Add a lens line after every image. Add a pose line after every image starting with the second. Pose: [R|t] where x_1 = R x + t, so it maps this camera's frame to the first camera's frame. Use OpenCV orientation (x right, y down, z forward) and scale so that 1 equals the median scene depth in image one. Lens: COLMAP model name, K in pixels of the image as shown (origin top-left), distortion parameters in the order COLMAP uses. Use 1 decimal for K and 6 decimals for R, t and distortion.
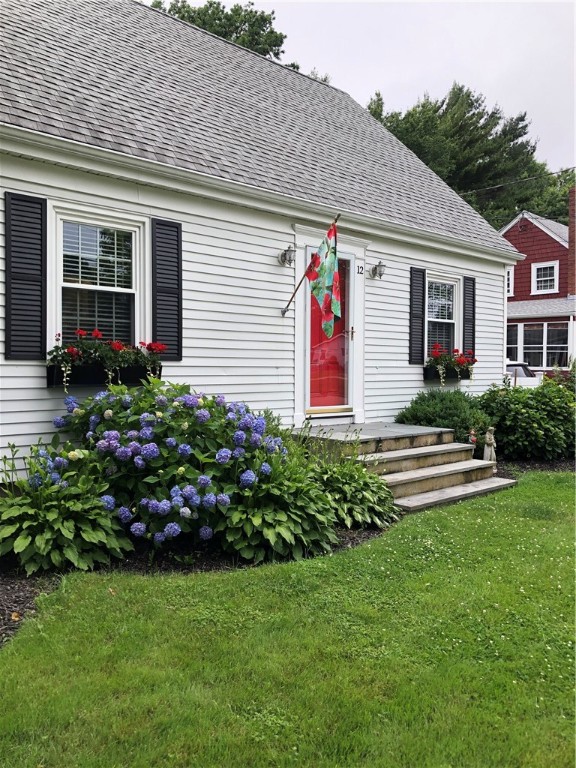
lens RADIAL K [[629.6, 0, 288.1], [0, 629.6, 383.2], [0, 0, 1]] dist [0.036189, -0.036388]
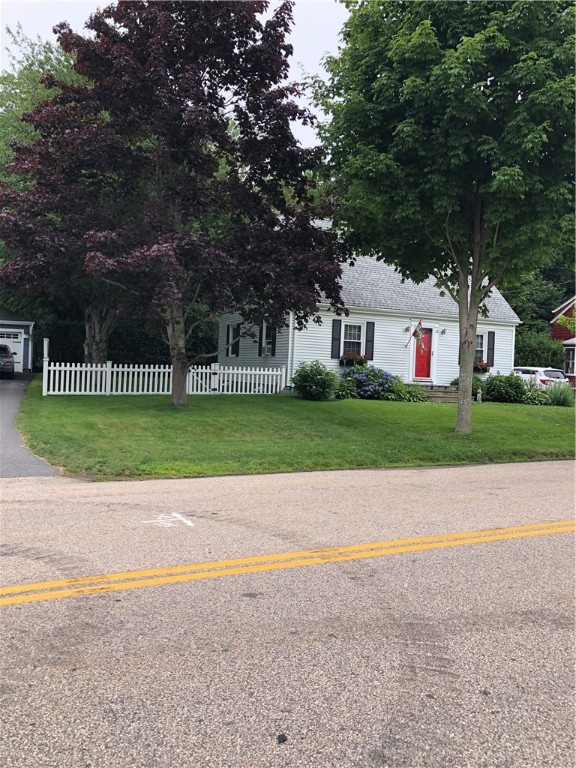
lens RADIAL K [[629.6, 0, 283.4], [0, 629.6, 382.2], [0, 0, 1]] dist [0.036189, -0.036388]
pose [[0.947964, 0.038864, -0.315998, 0.507049], [-0.045036, 0.998910, -0.012249, 0.162106], [0.315177, 0.025843, 0.948681, -2.670781]]
